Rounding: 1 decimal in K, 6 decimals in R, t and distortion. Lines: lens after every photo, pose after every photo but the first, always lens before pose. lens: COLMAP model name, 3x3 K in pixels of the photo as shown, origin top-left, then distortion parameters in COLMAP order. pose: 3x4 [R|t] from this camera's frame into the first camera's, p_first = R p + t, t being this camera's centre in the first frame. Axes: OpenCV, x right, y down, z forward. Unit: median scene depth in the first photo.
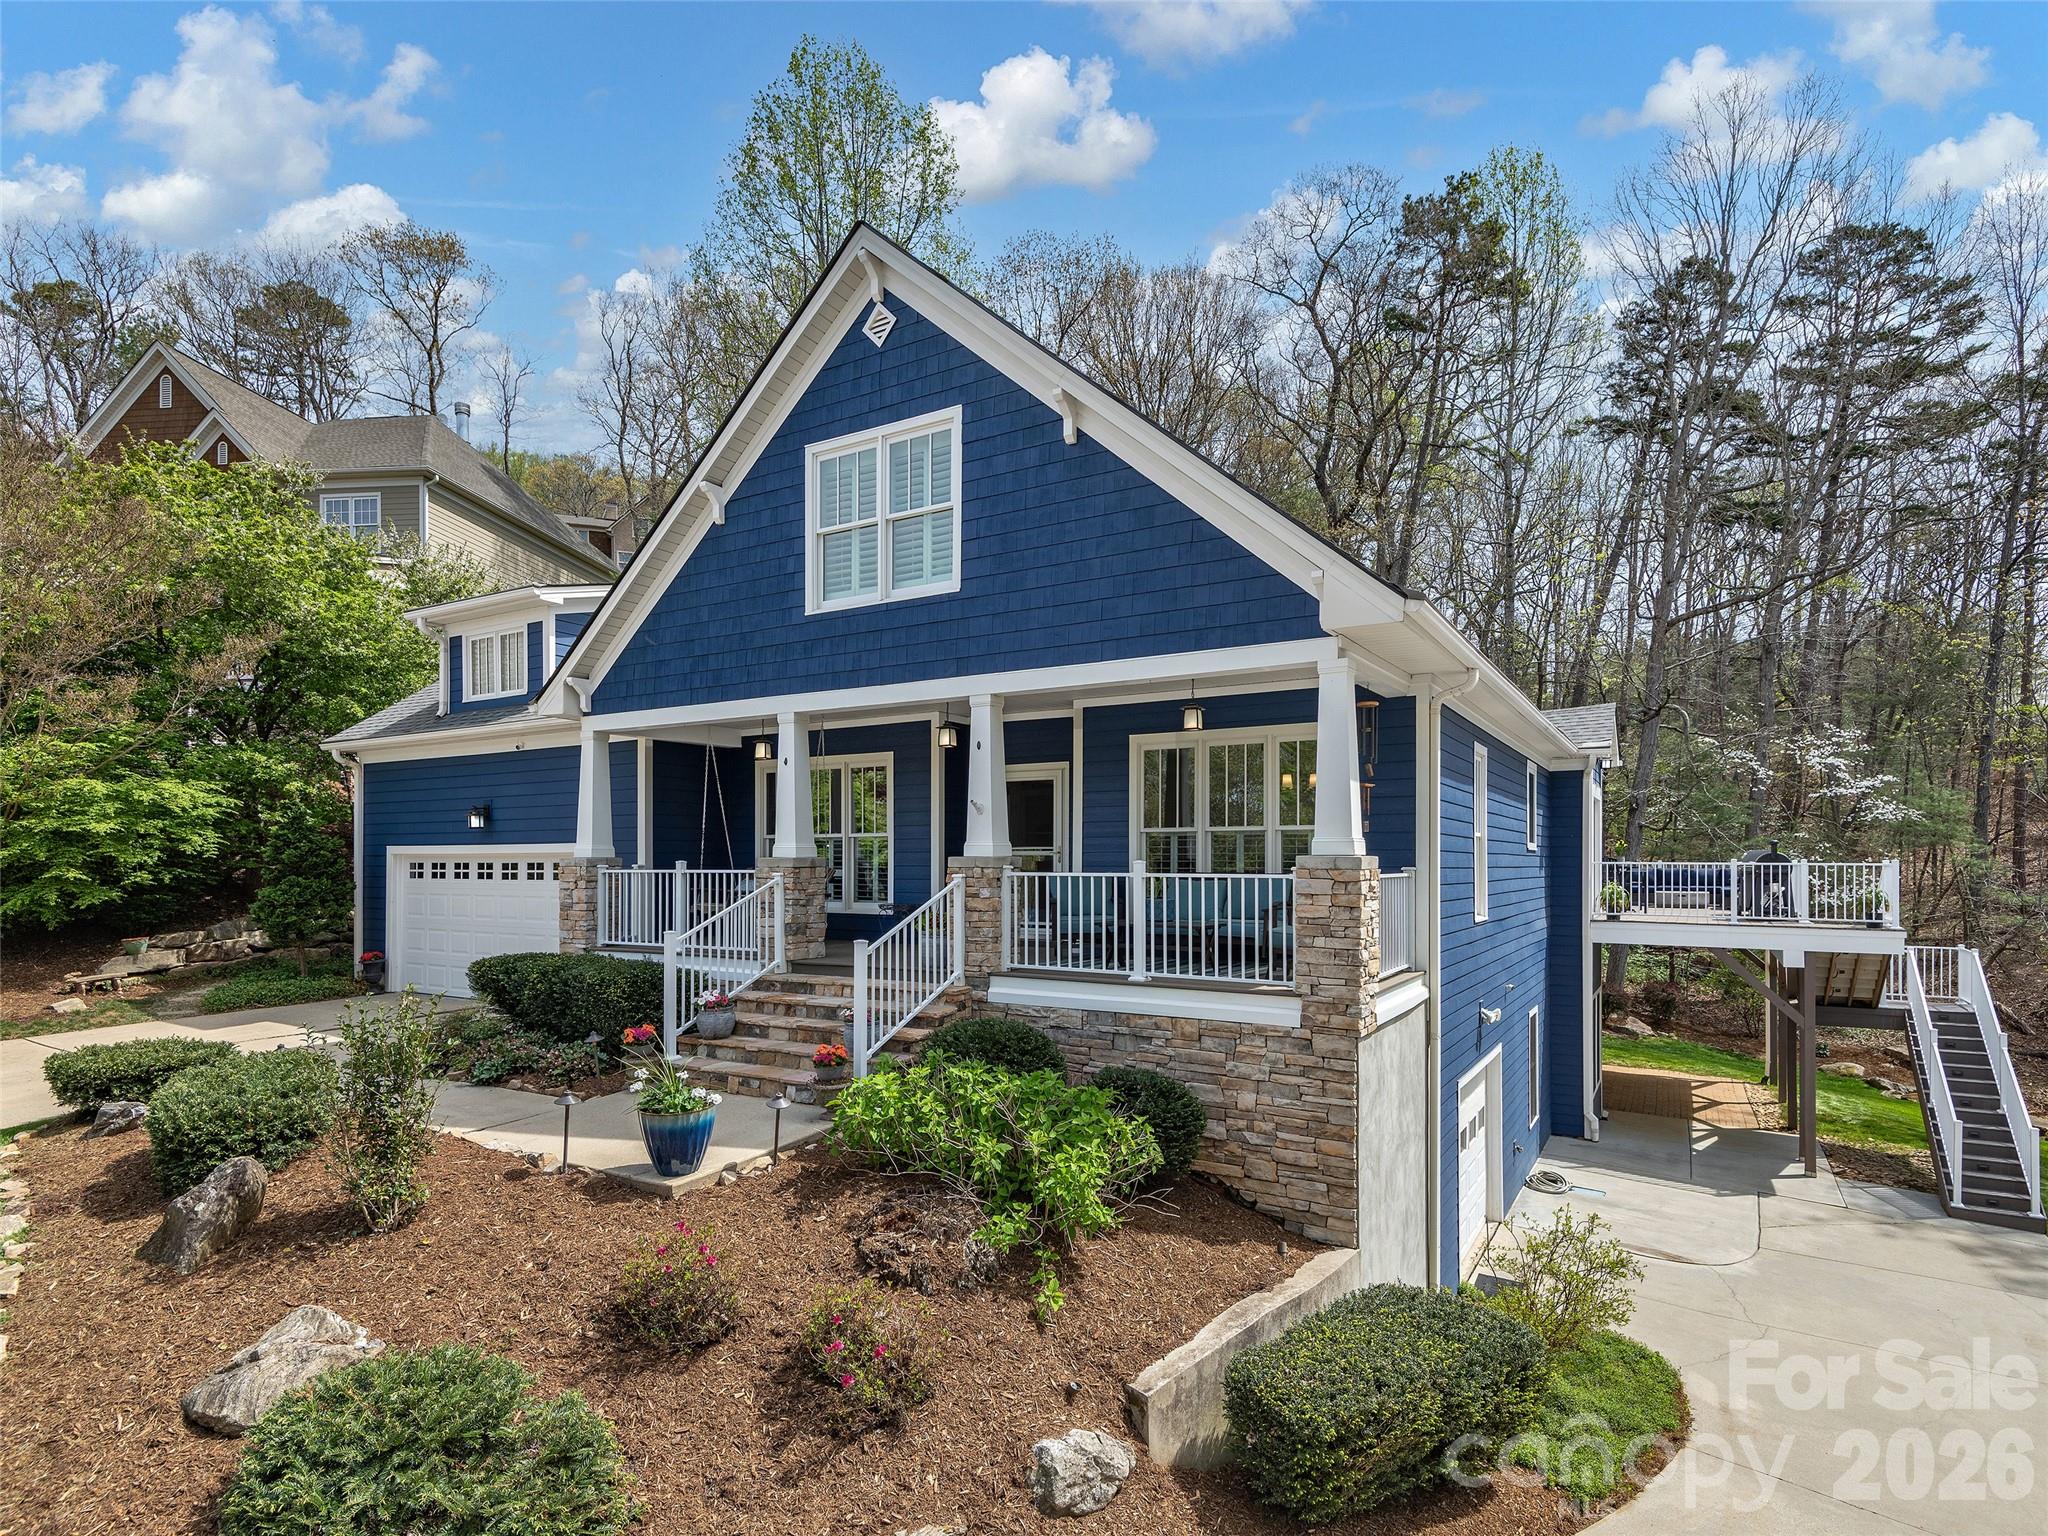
lens RADIAL K [[1093.2, 0, 1022.5], [0, 1093.2, 862.9], [0, 0, 1]] dist [0.013205, -0.001198]
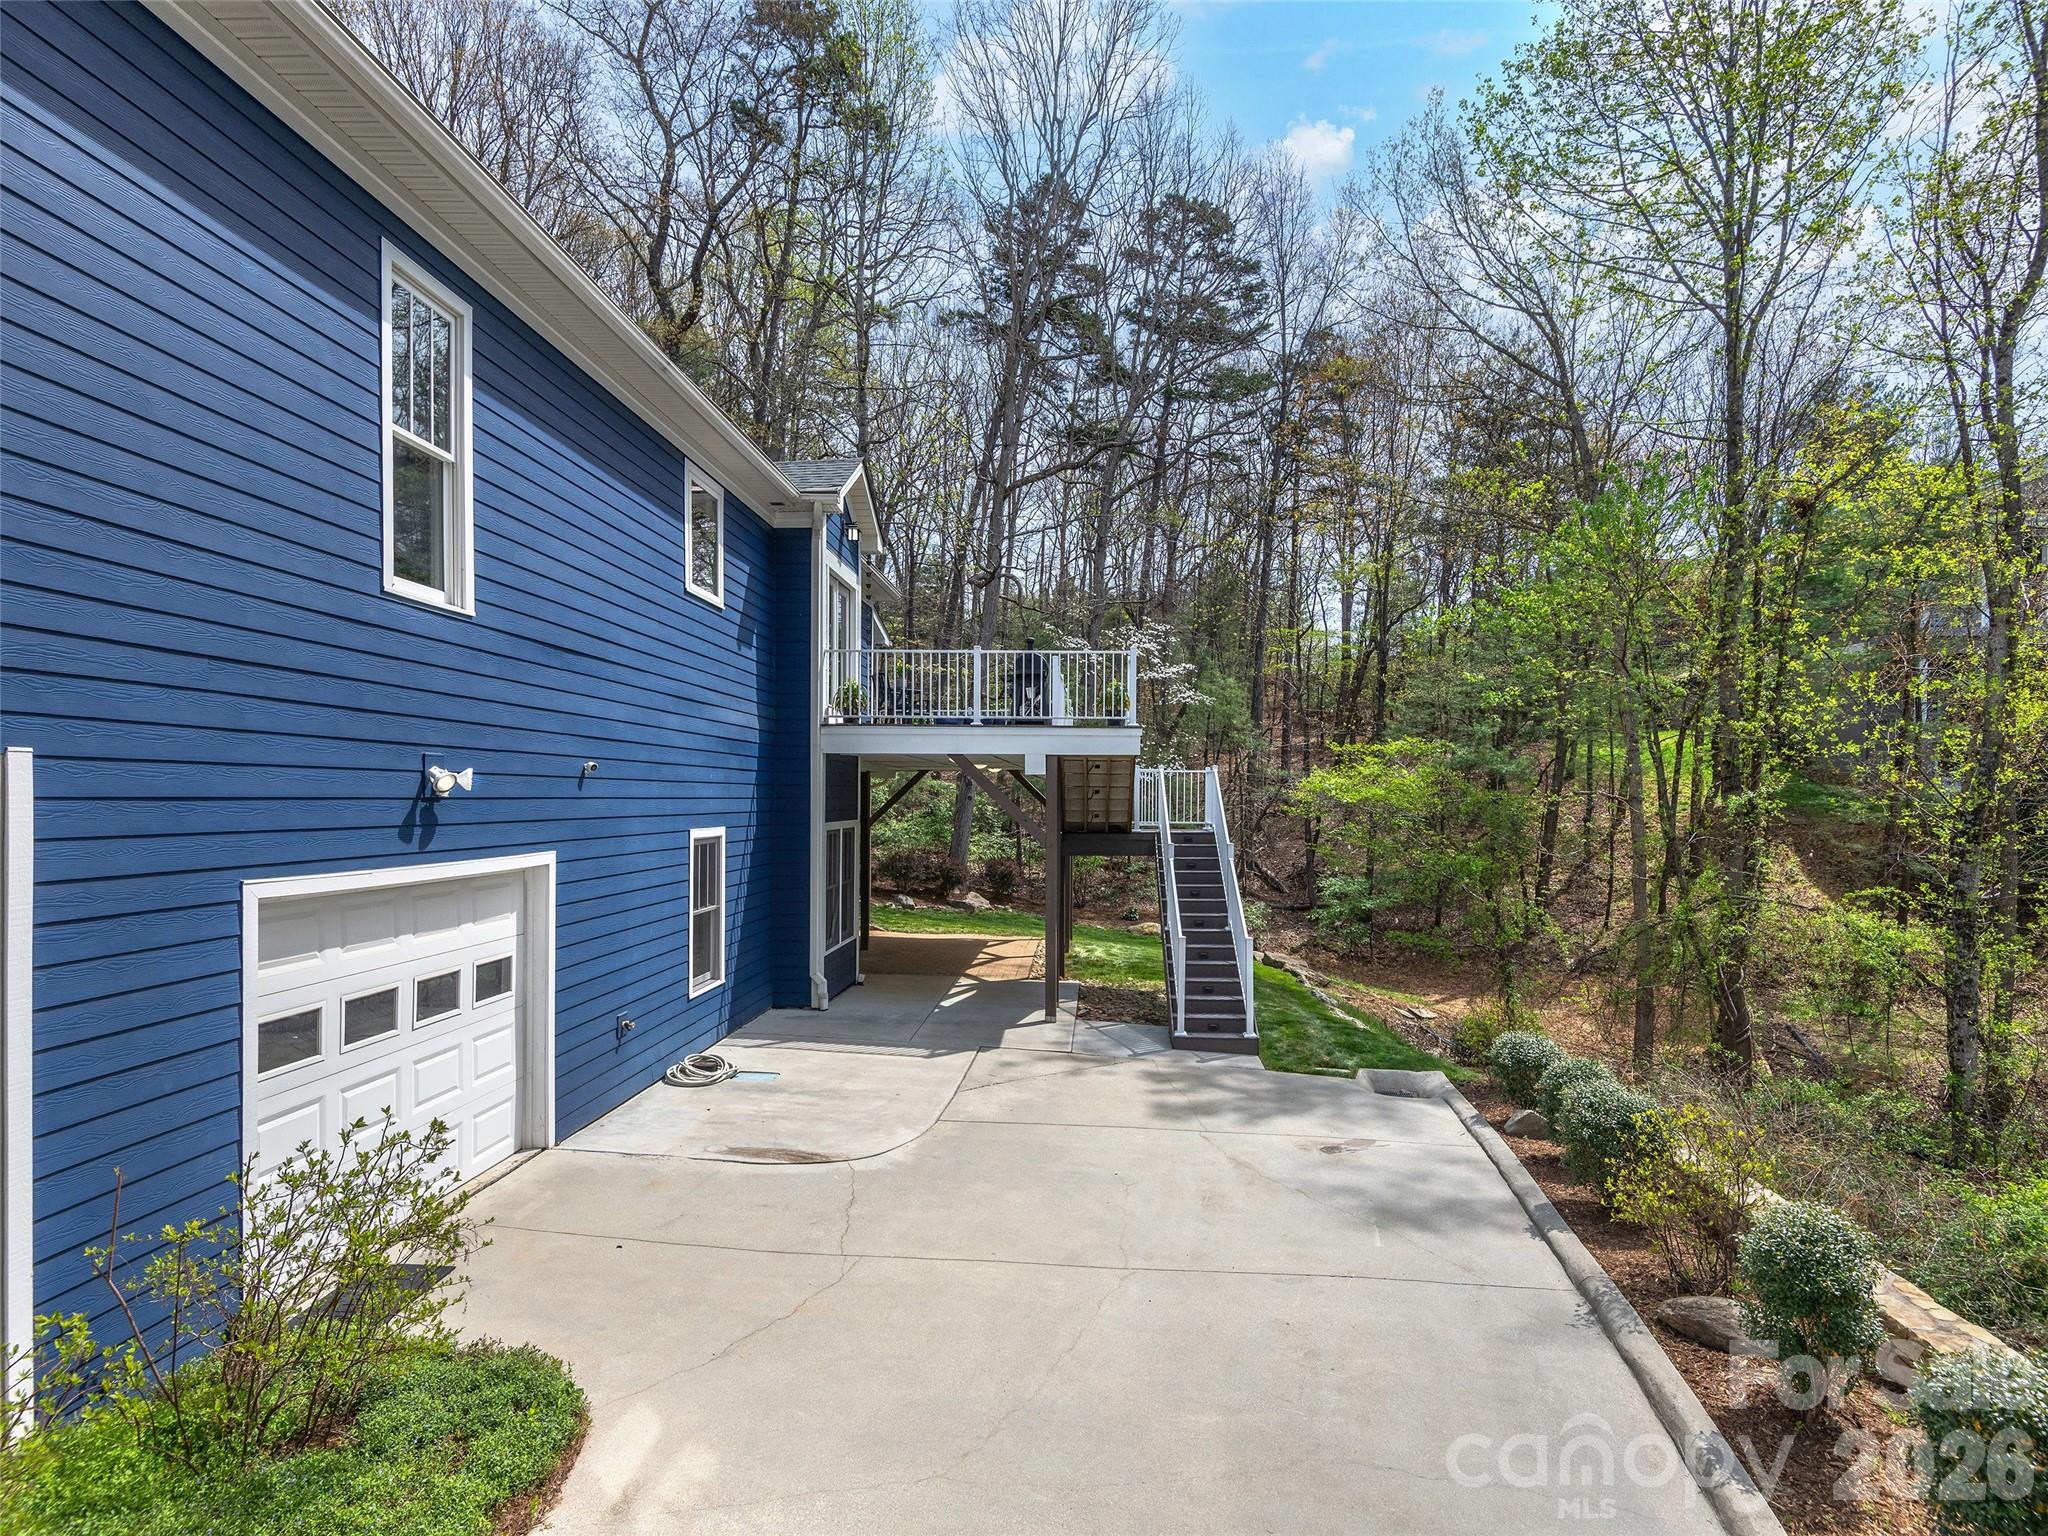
lens RADIAL K [[1093.2, 0, 1022.5], [0, 1093.2, 862.9], [0, 0, 1]] dist [0.013205, -0.001198]
pose [[0.881363, -0.037523, 0.470947, 0.288901], [0.005320, 0.997566, 0.069526, 0.098826], [-0.472410, -0.058772, 0.879417, 0.265197]]
